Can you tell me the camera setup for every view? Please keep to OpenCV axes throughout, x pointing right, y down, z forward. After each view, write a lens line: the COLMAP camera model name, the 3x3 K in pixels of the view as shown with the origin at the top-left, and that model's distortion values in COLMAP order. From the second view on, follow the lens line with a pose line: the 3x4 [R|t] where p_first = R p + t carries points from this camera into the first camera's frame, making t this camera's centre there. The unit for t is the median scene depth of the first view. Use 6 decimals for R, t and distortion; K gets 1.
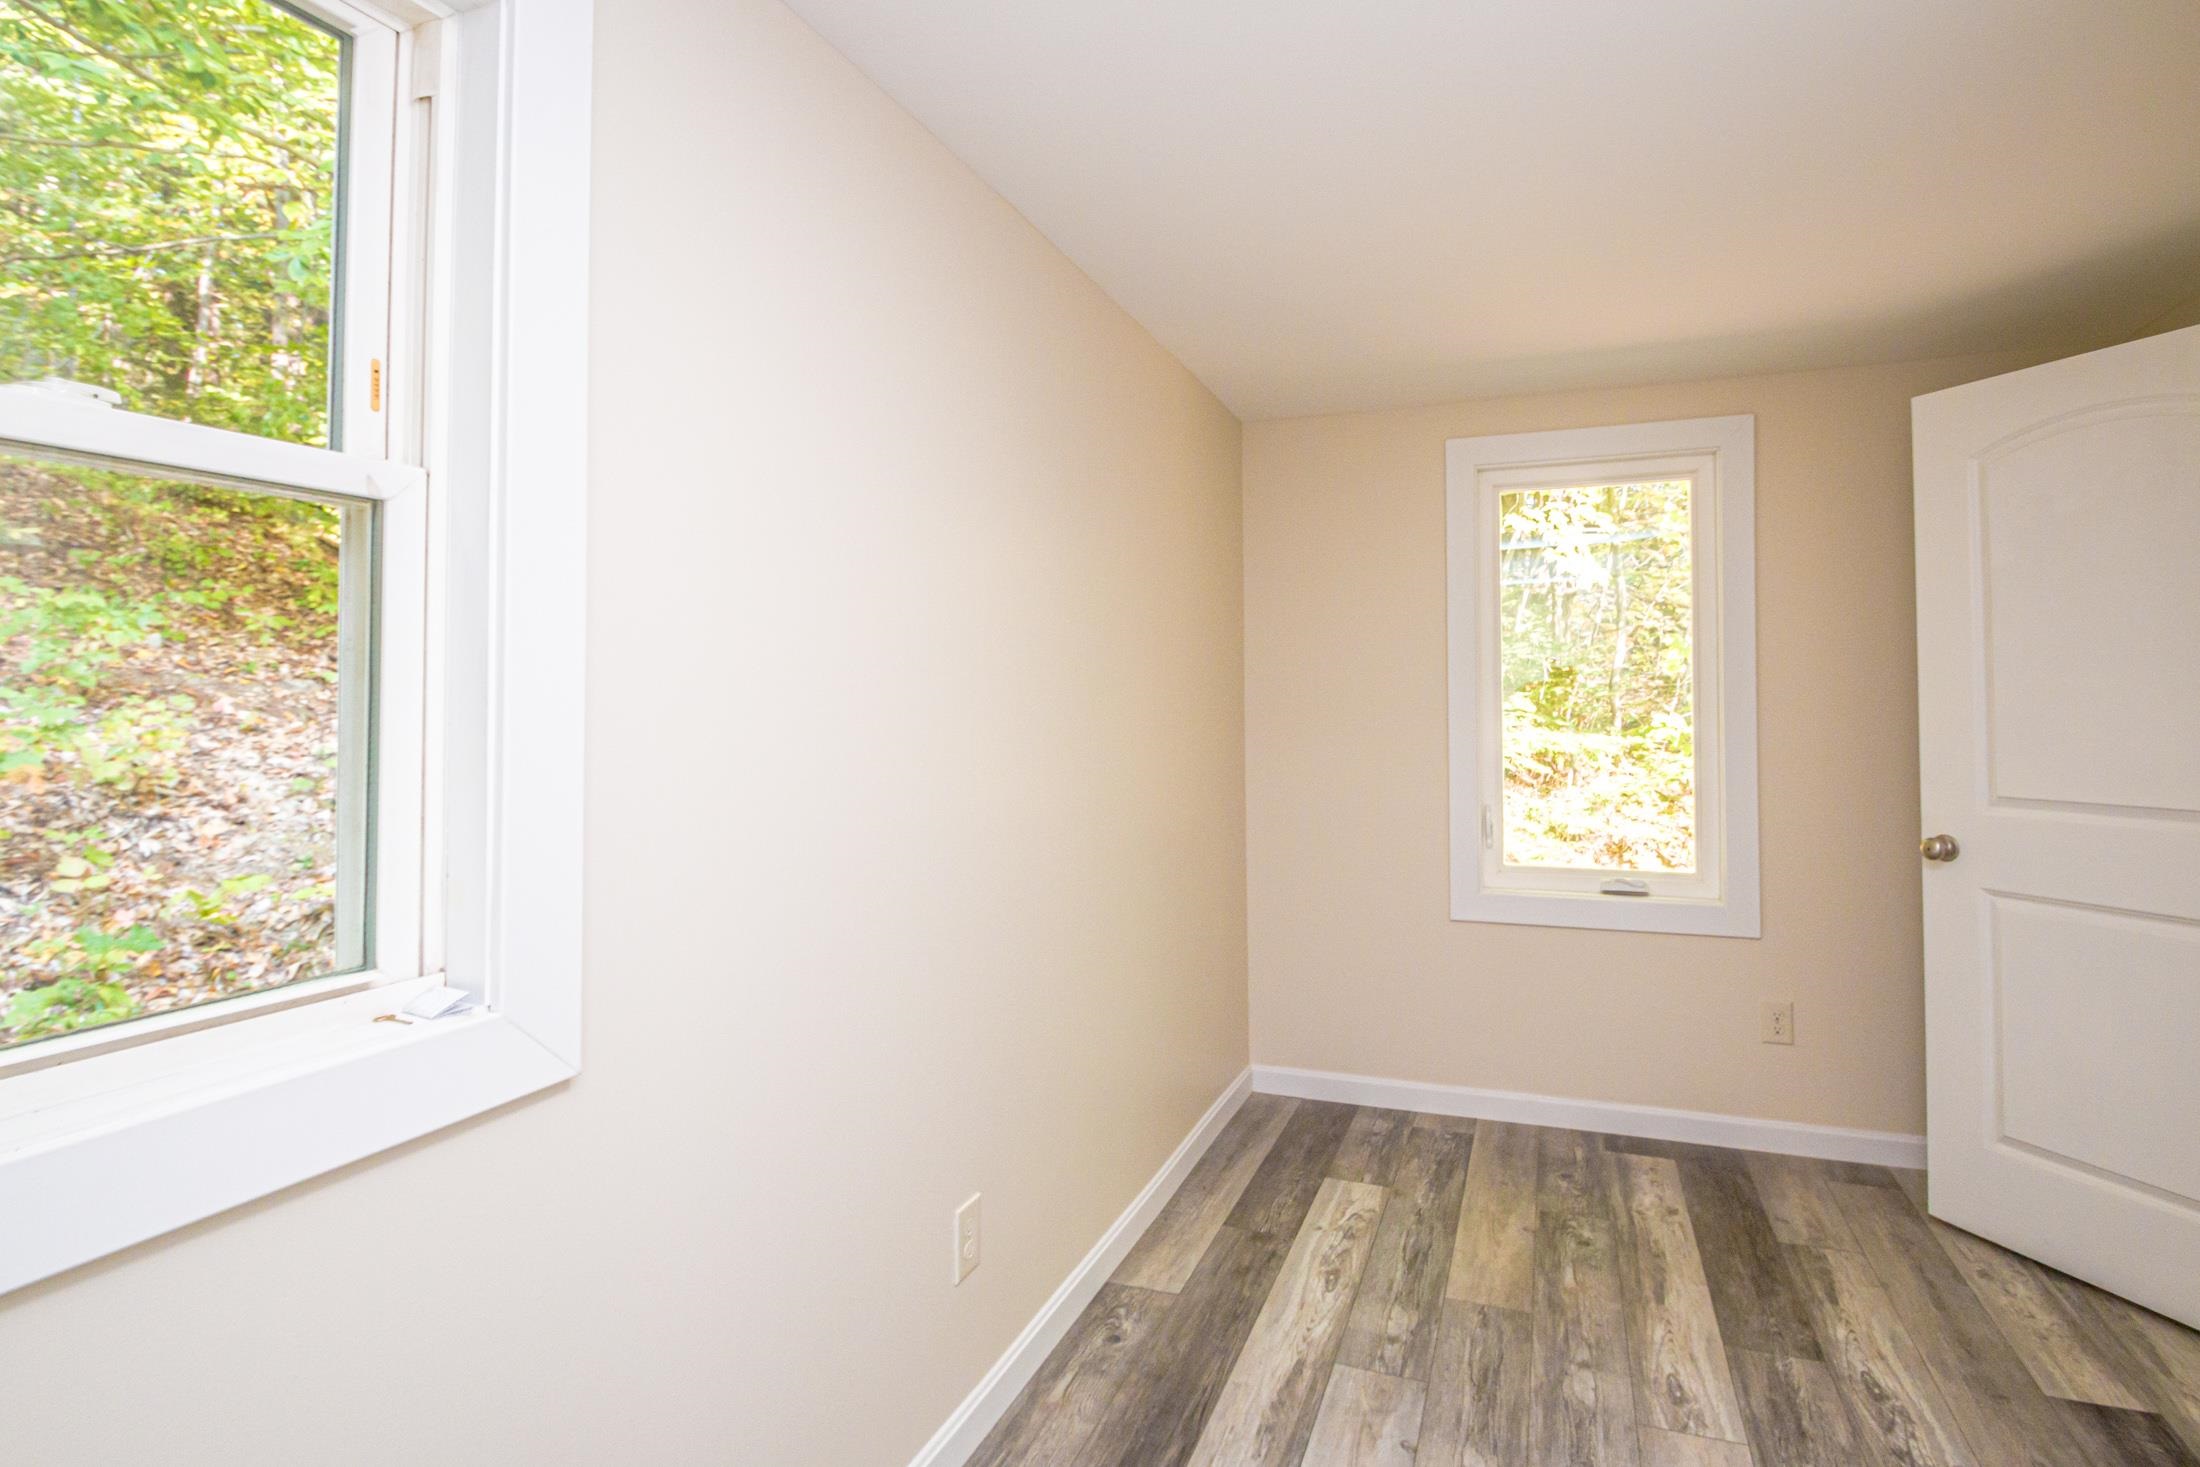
lens RADIAL K [[1086.8, 0, 1103.5], [0, 1086.8, 669.9], [0, 0, 1]] dist [-0.000707, 0.000067]
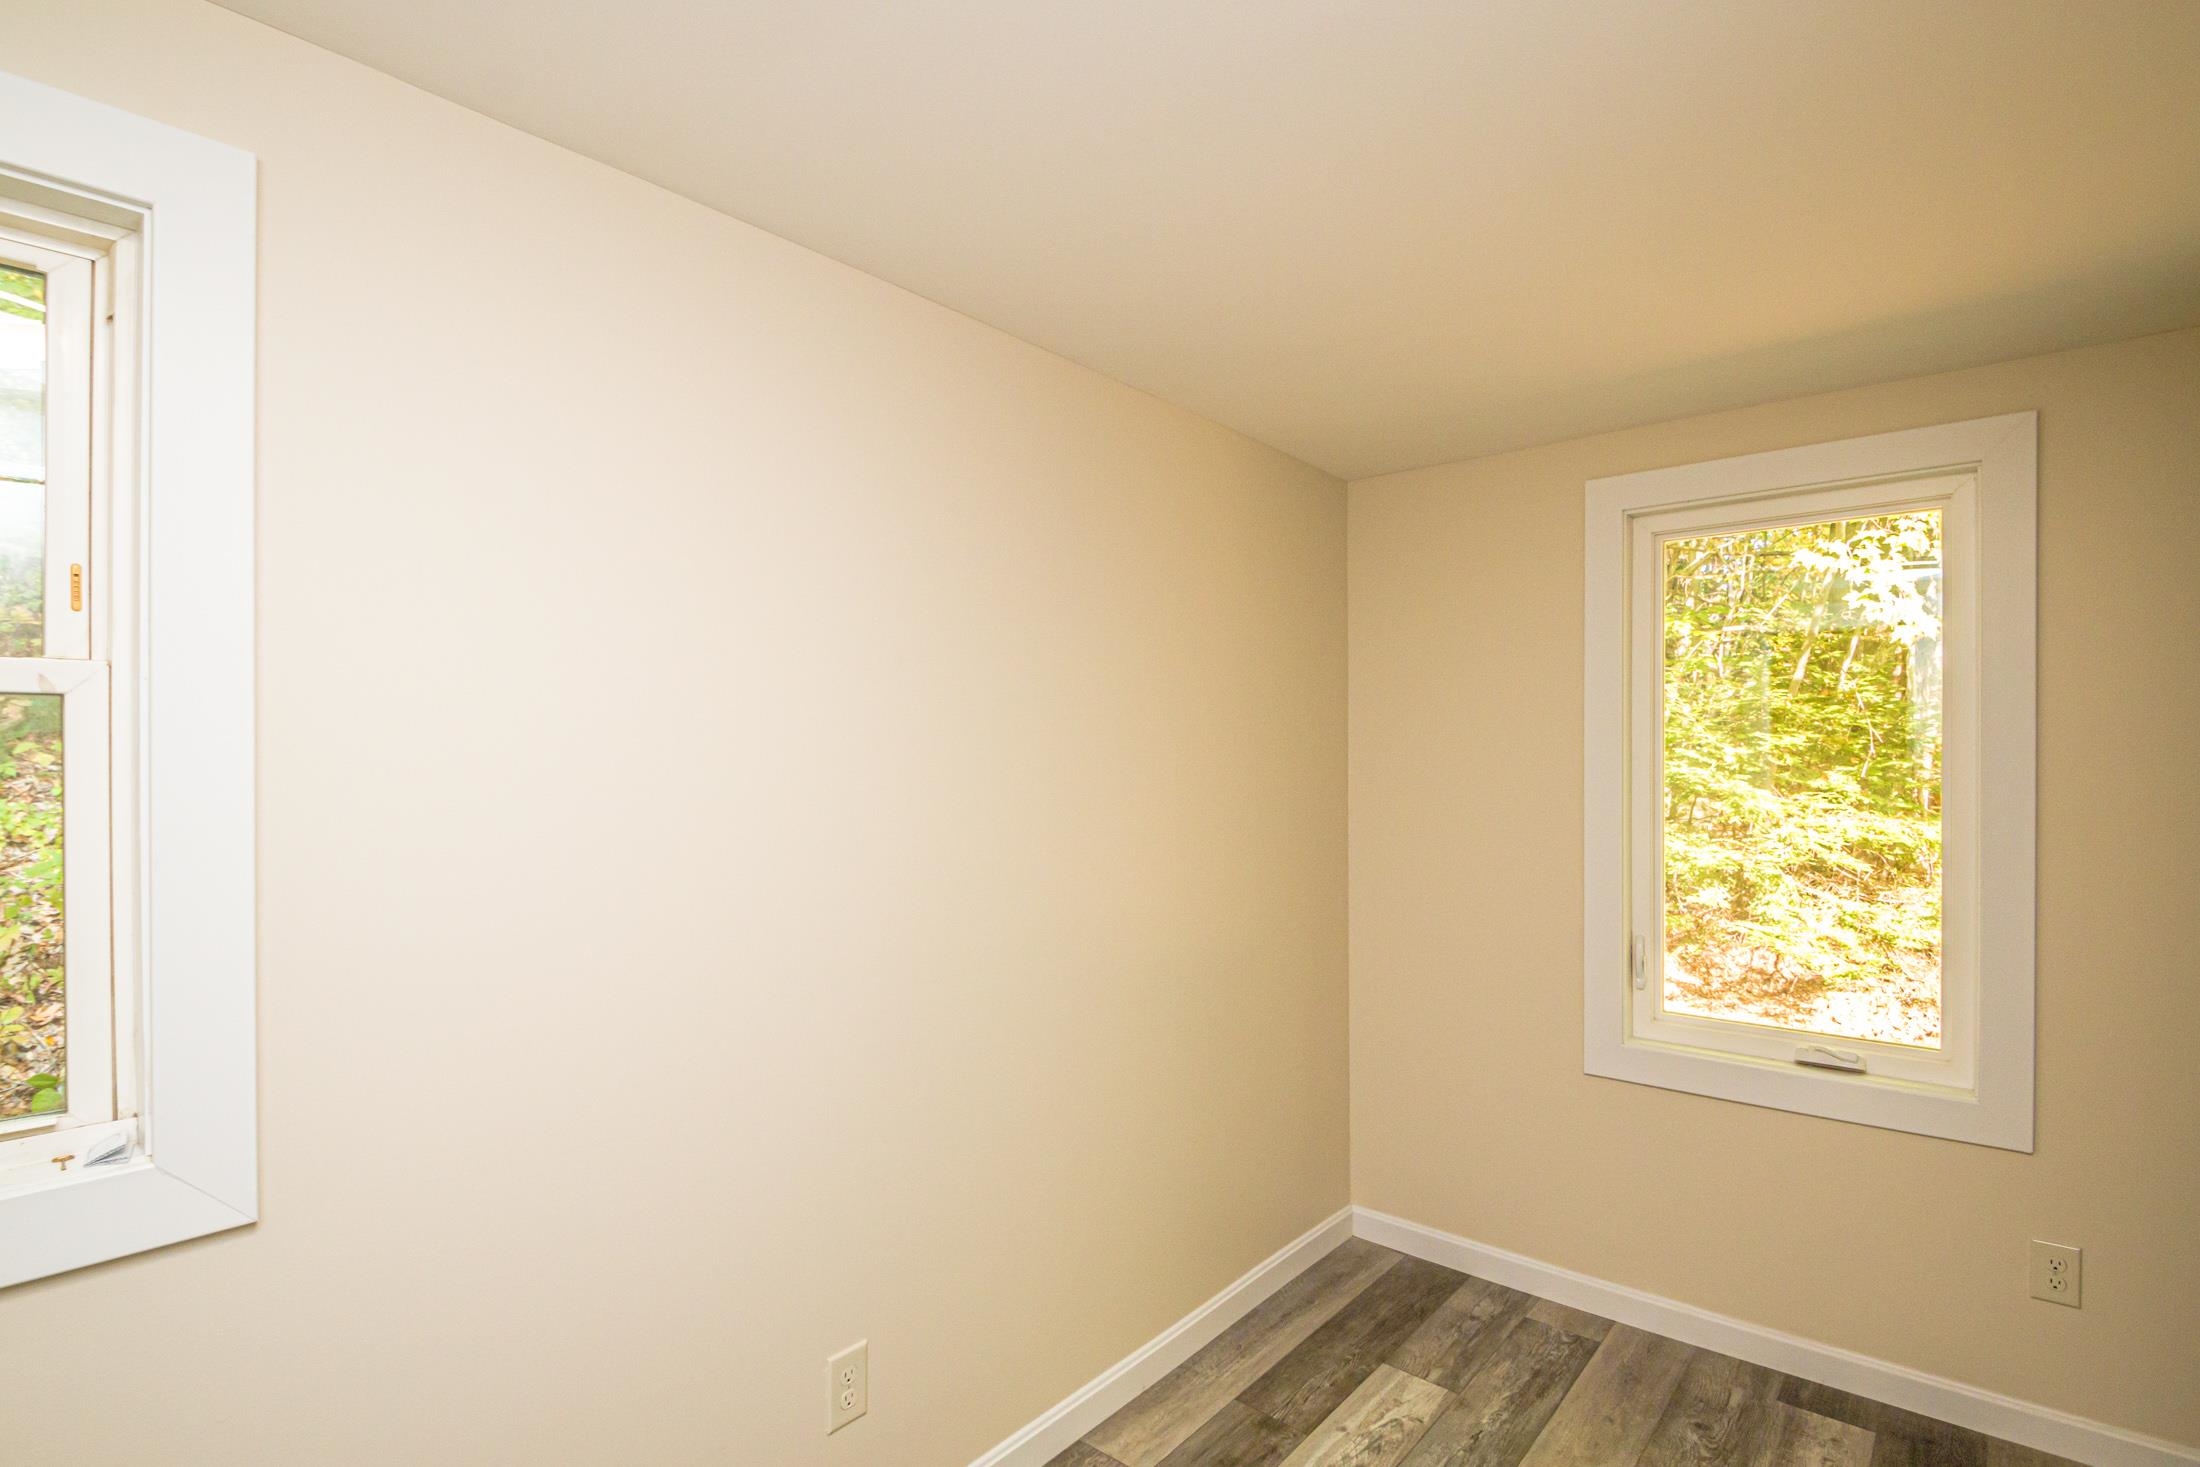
lens RADIAL K [[1034.7, 0, 1100.0], [0, 1034.7, 733.5], [0, 0, 1]] dist [0.019688, -0.023935]
pose [[0.932832, -0.000870, -0.360310, 0.276389], [0.010461, 0.999641, 0.024671, -0.051362], [0.360159, -0.026783, 0.932507, 0.156452]]
